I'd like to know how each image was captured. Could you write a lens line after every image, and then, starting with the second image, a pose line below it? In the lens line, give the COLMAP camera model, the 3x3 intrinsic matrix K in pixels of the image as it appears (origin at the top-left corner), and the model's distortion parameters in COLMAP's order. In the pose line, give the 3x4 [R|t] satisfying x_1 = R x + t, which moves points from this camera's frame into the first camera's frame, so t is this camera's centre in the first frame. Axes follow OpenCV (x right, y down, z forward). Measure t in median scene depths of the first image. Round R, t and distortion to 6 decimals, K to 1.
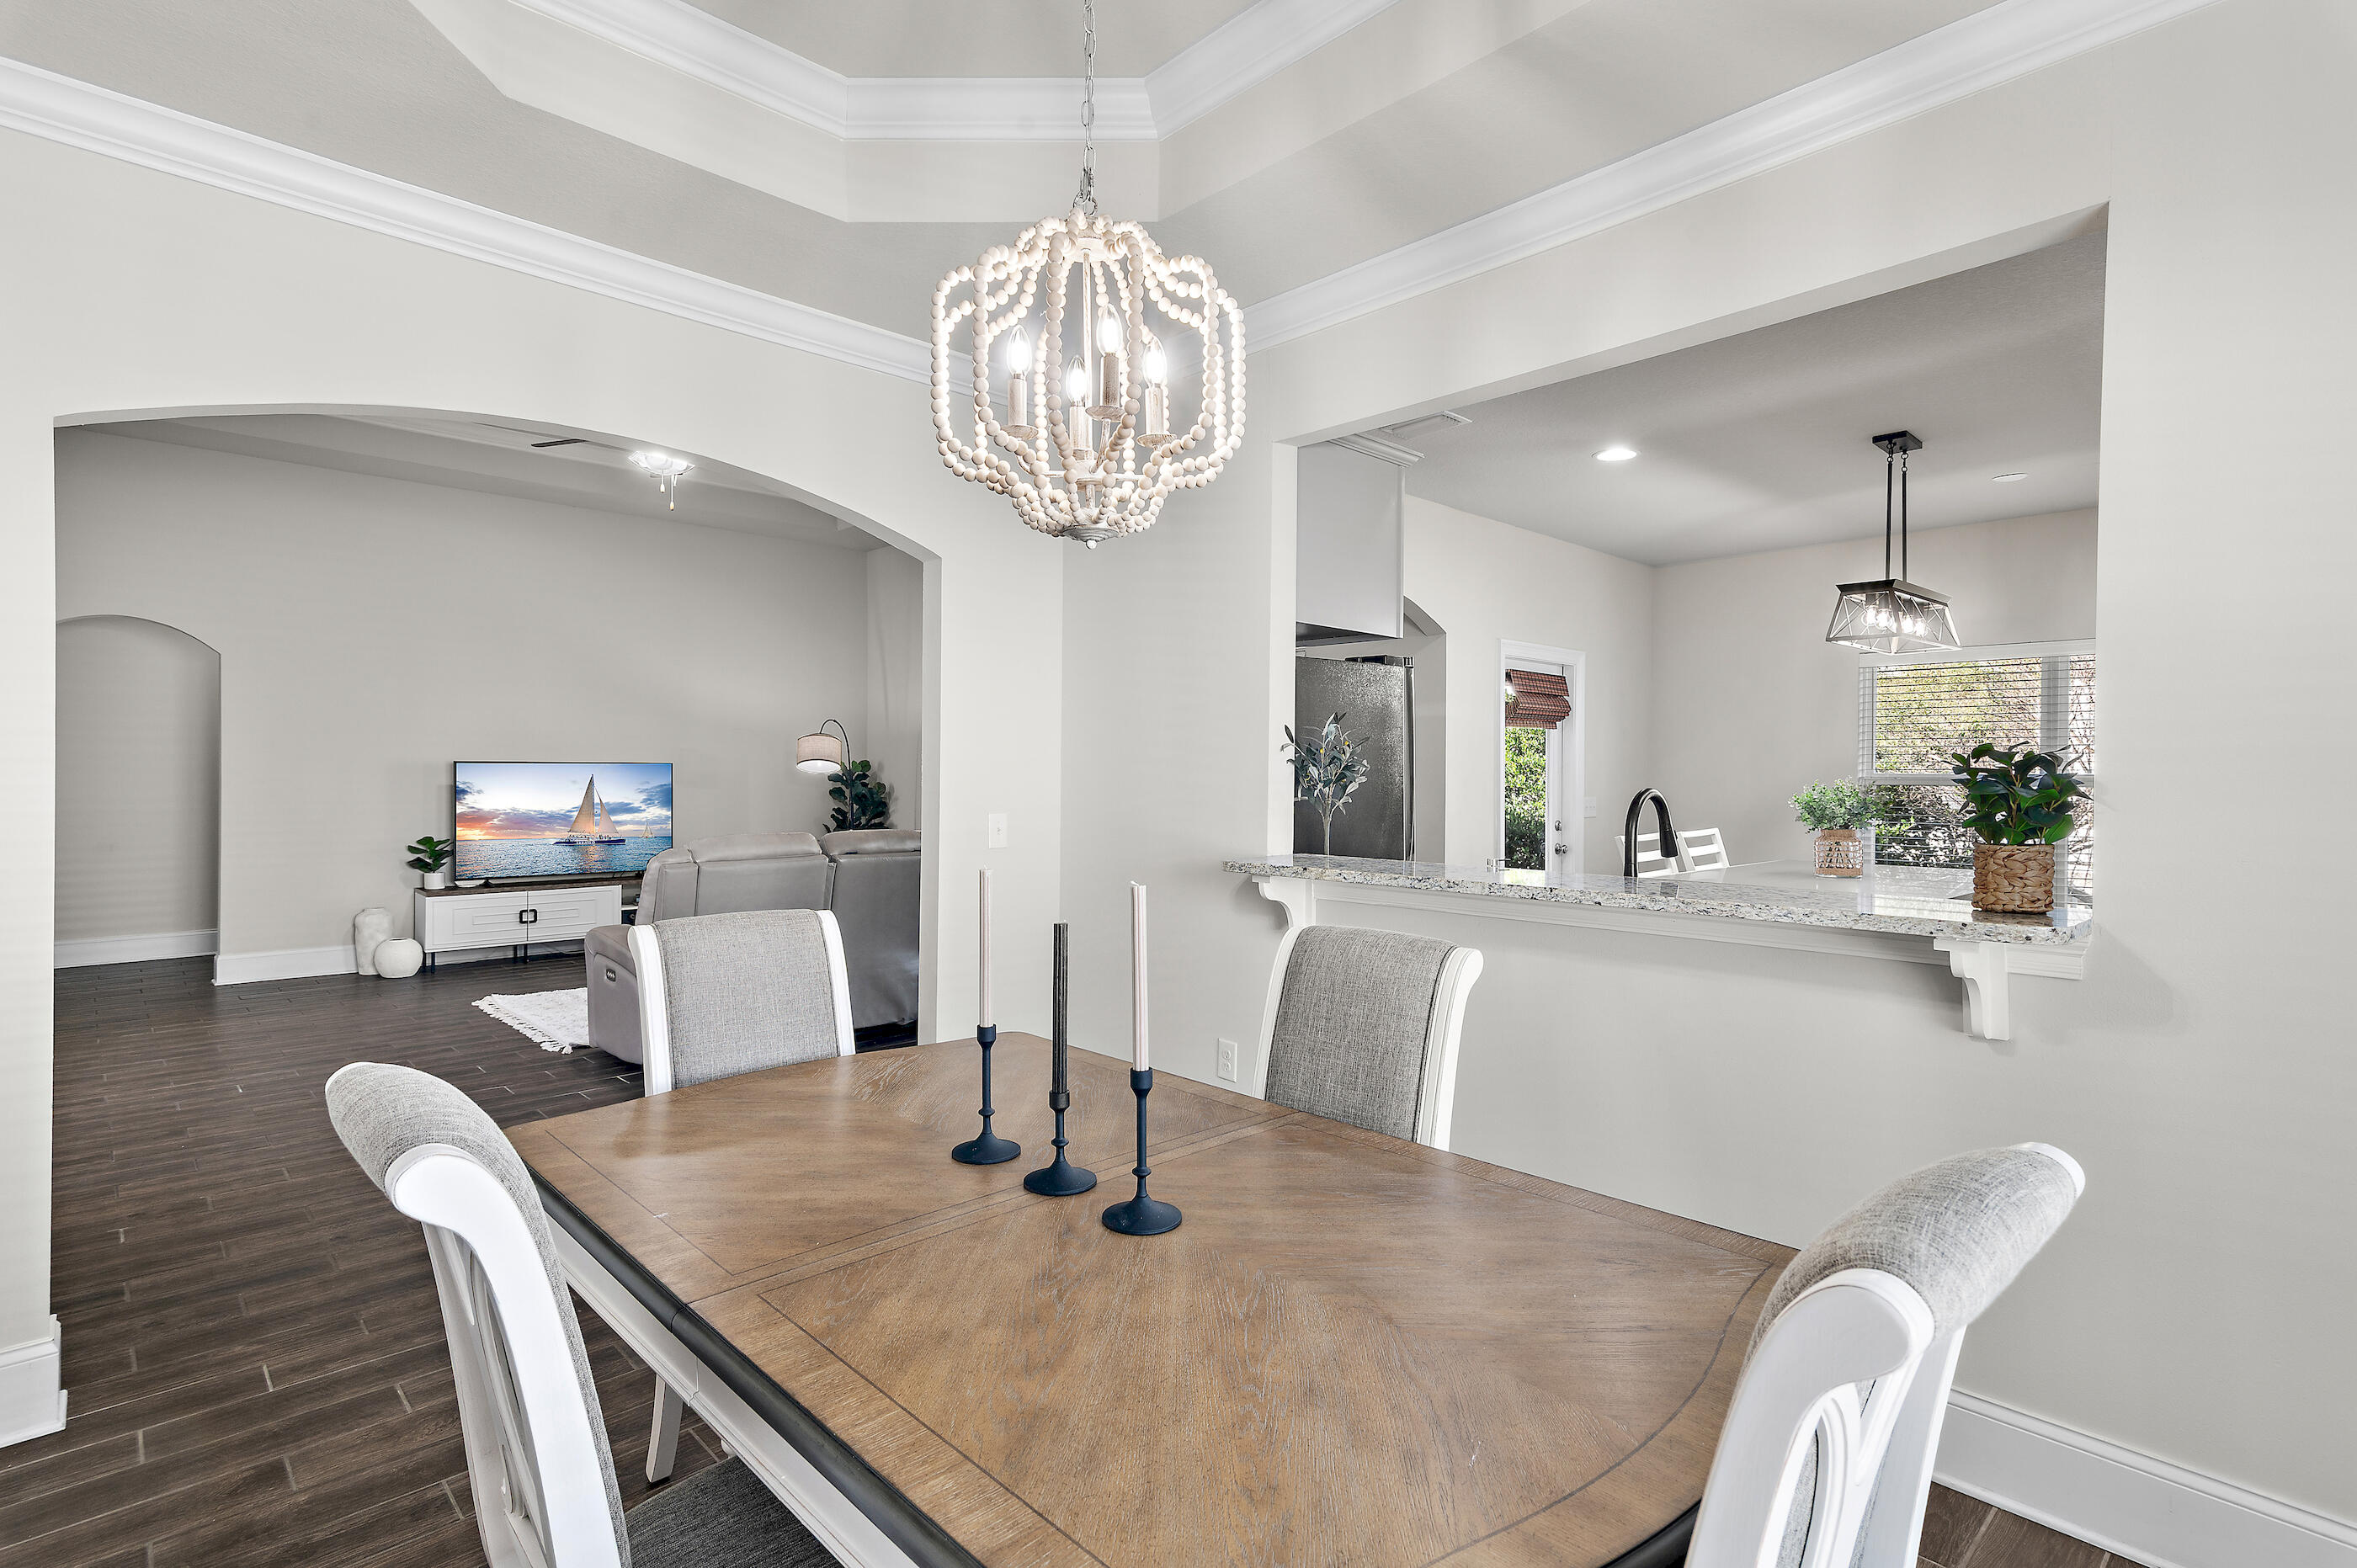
lens RADIAL K [[1155.5, 0, 1170.3], [0, 1155.5, 786.4], [0, 0, 1]] dist [0.015474, 0.001018]
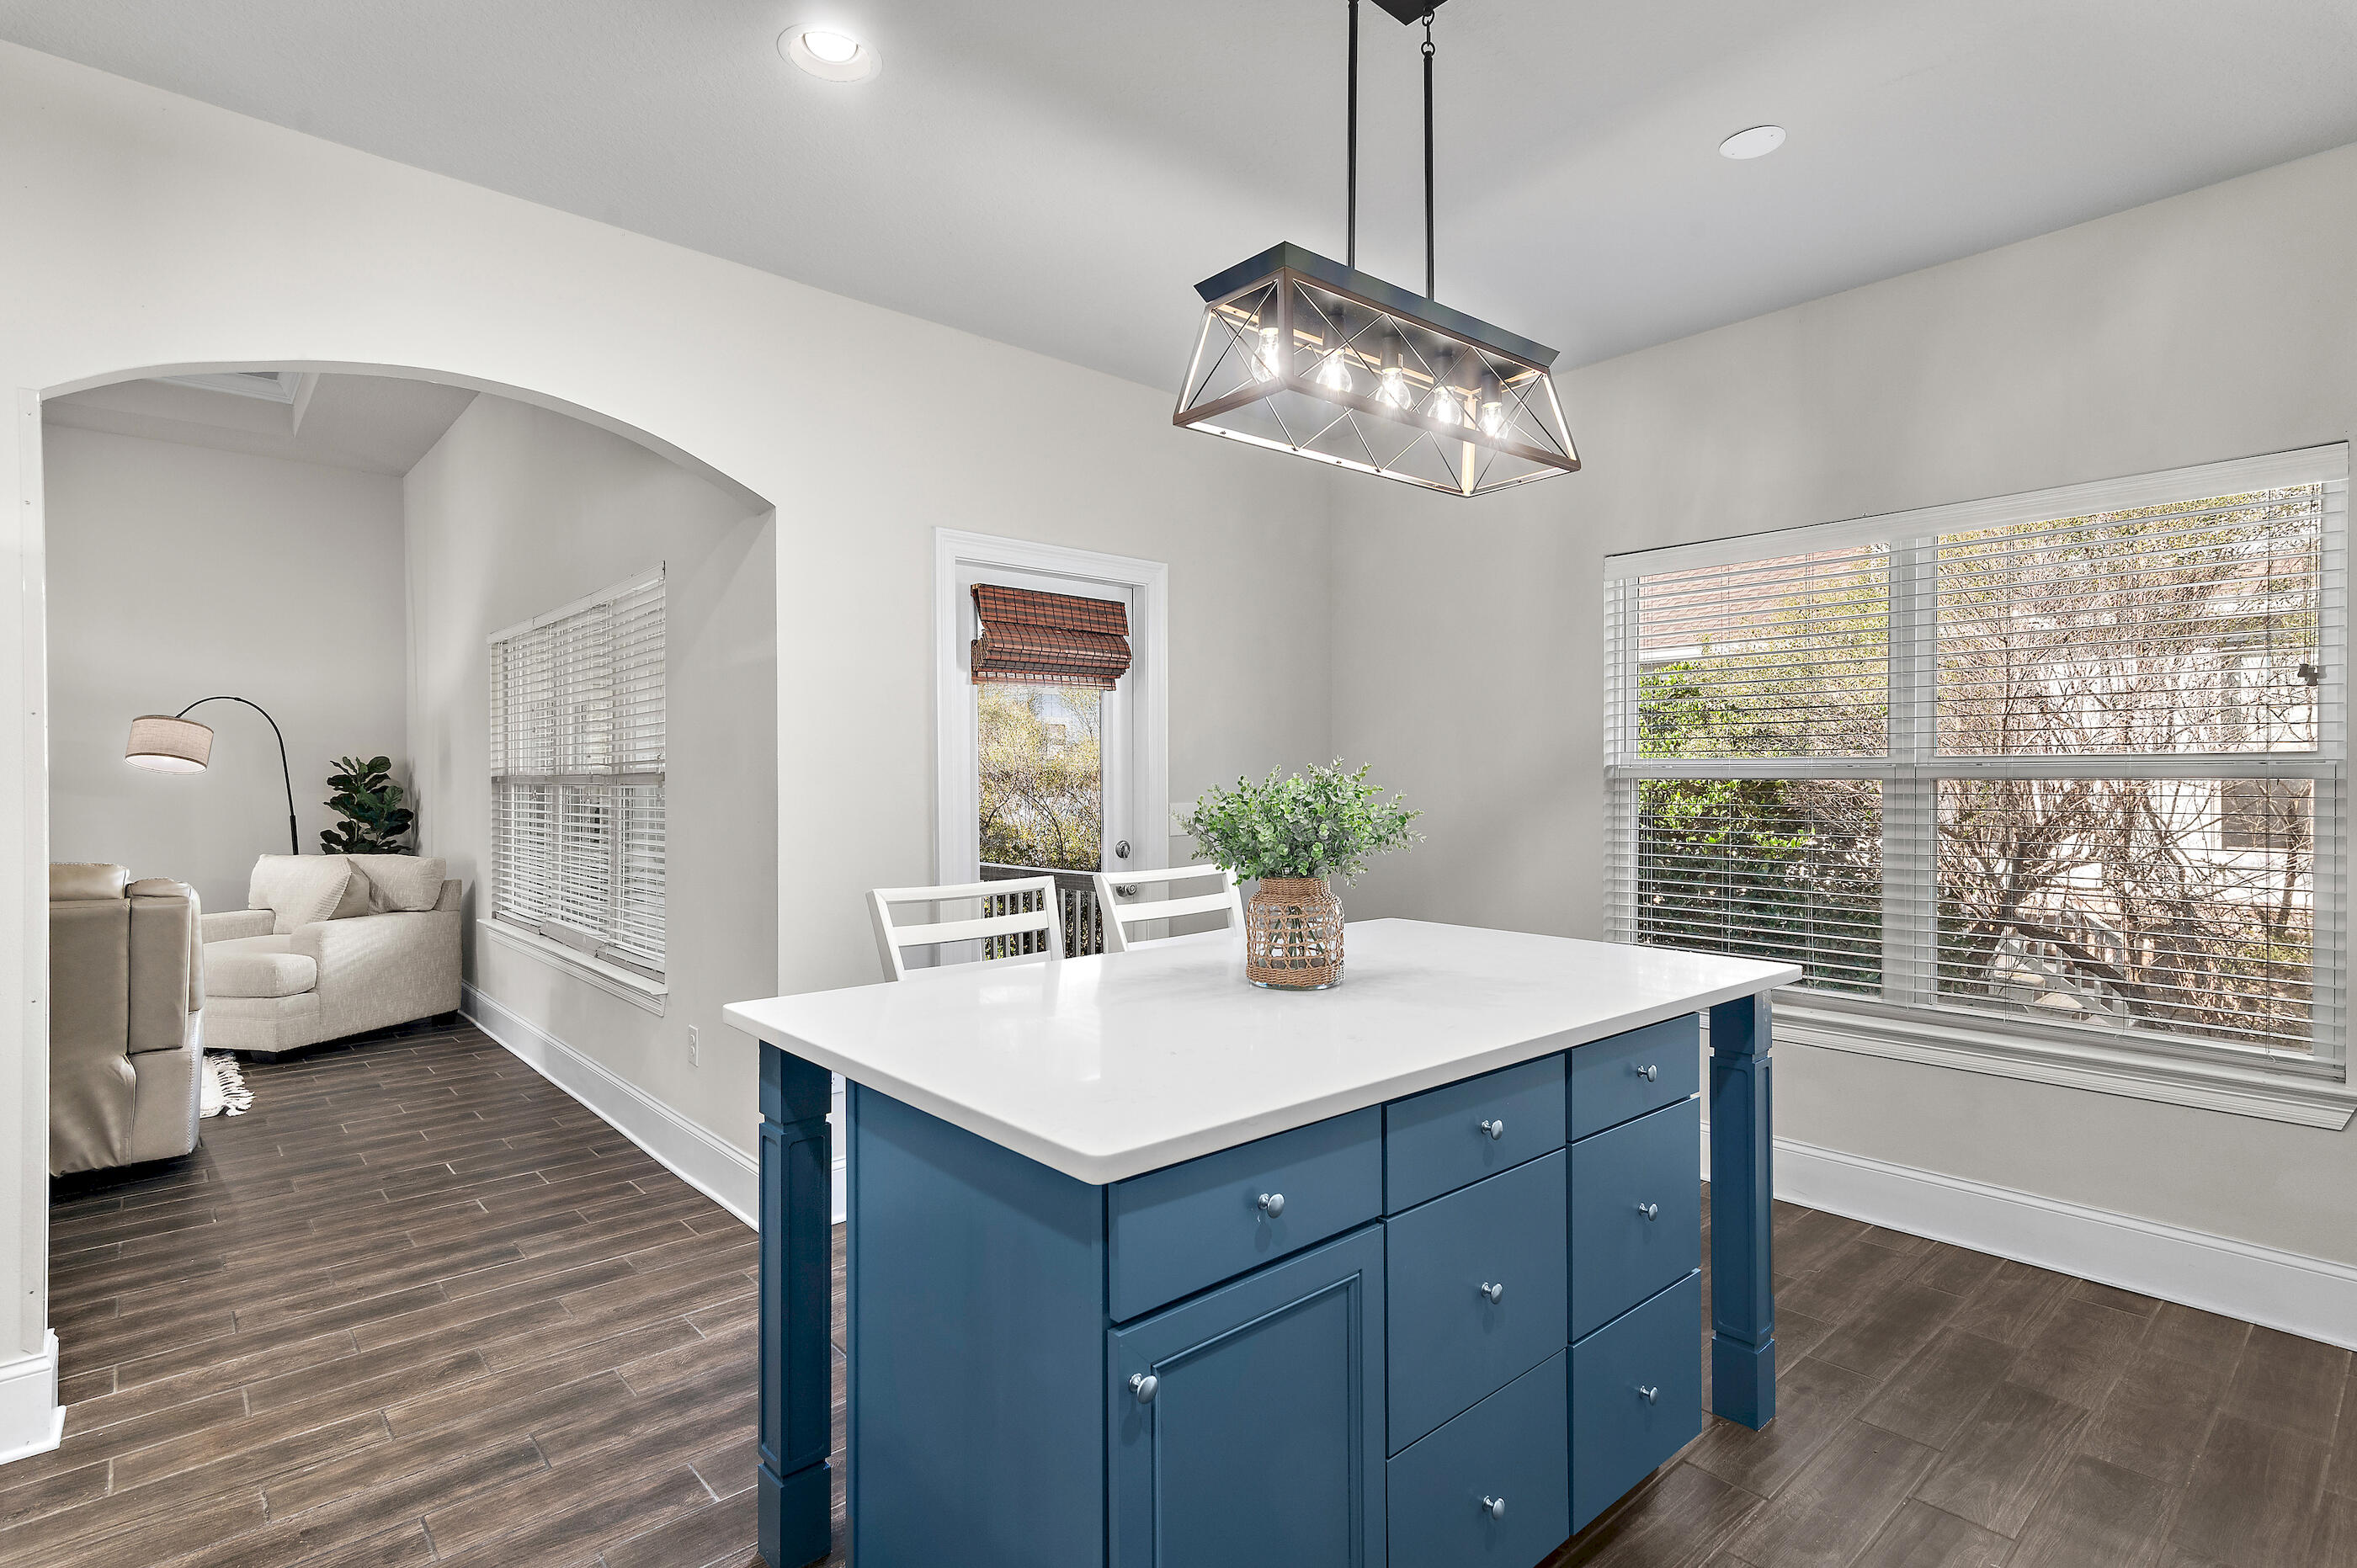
lens RADIAL K [[1155.5, 0, 1189.9], [0, 1155.5, 780.2], [0, 0, 1]] dist [0.015474, 0.001018]
pose [[0.999689, -0.005438, -0.024333, 0.374702], [0.005291, 0.999967, -0.006085, 0.001865], [0.024365, 0.005955, 0.999685, 0.383883]]
